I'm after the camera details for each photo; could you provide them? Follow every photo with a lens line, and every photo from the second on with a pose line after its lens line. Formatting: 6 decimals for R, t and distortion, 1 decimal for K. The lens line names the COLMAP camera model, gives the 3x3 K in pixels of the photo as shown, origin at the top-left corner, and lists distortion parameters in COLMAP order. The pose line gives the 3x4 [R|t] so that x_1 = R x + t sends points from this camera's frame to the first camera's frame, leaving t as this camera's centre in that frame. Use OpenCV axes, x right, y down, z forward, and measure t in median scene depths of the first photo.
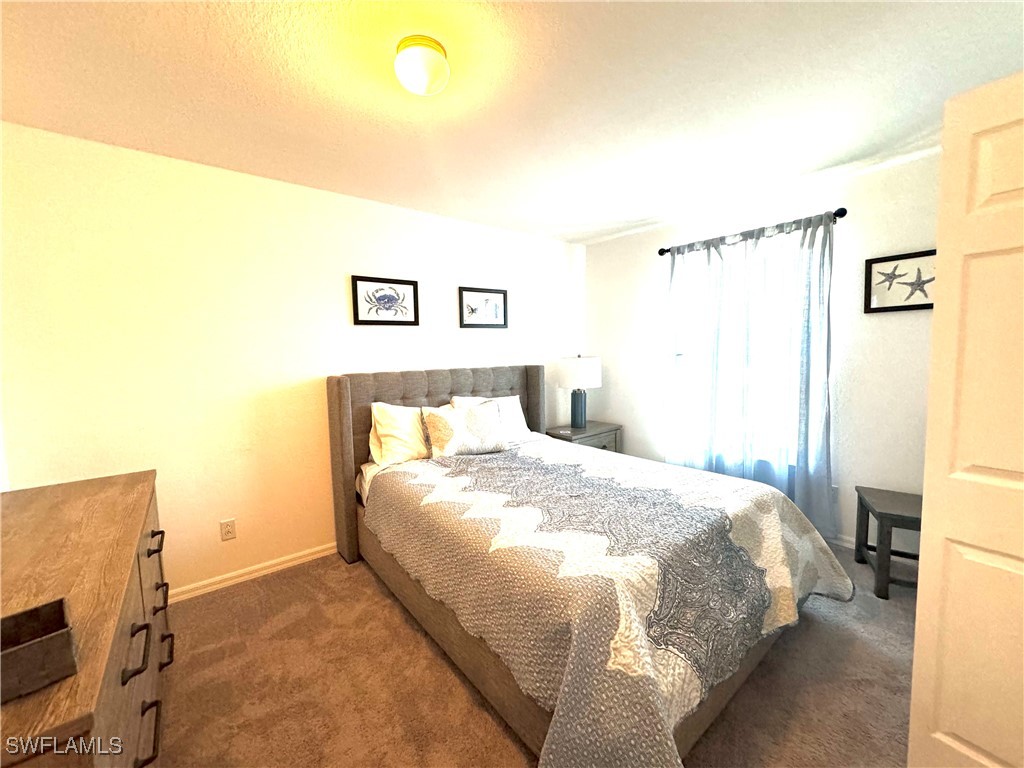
lens RADIAL K [[403.6, 0, 511.3], [0, 403.6, 383.3], [0, 0, 1]] dist [-0.006746, 0.000180]
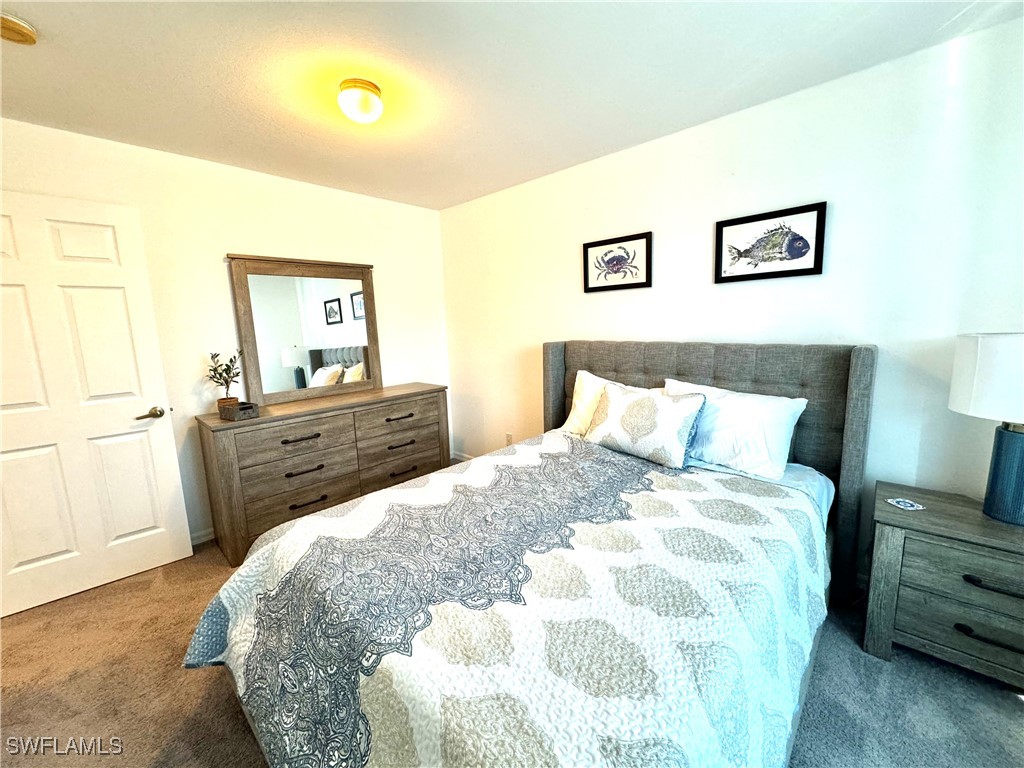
lens RADIAL K [[403.6, 0, 510.8], [0, 403.6, 382.3], [0, 0, 1]] dist [-0.006746, 0.000180]
pose [[0.153387, 0.154120, -0.976073, 0.585725], [-0.063924, 0.987241, 0.145838, -0.055848], [0.986096, 0.040025, 0.161282, 0.628007]]
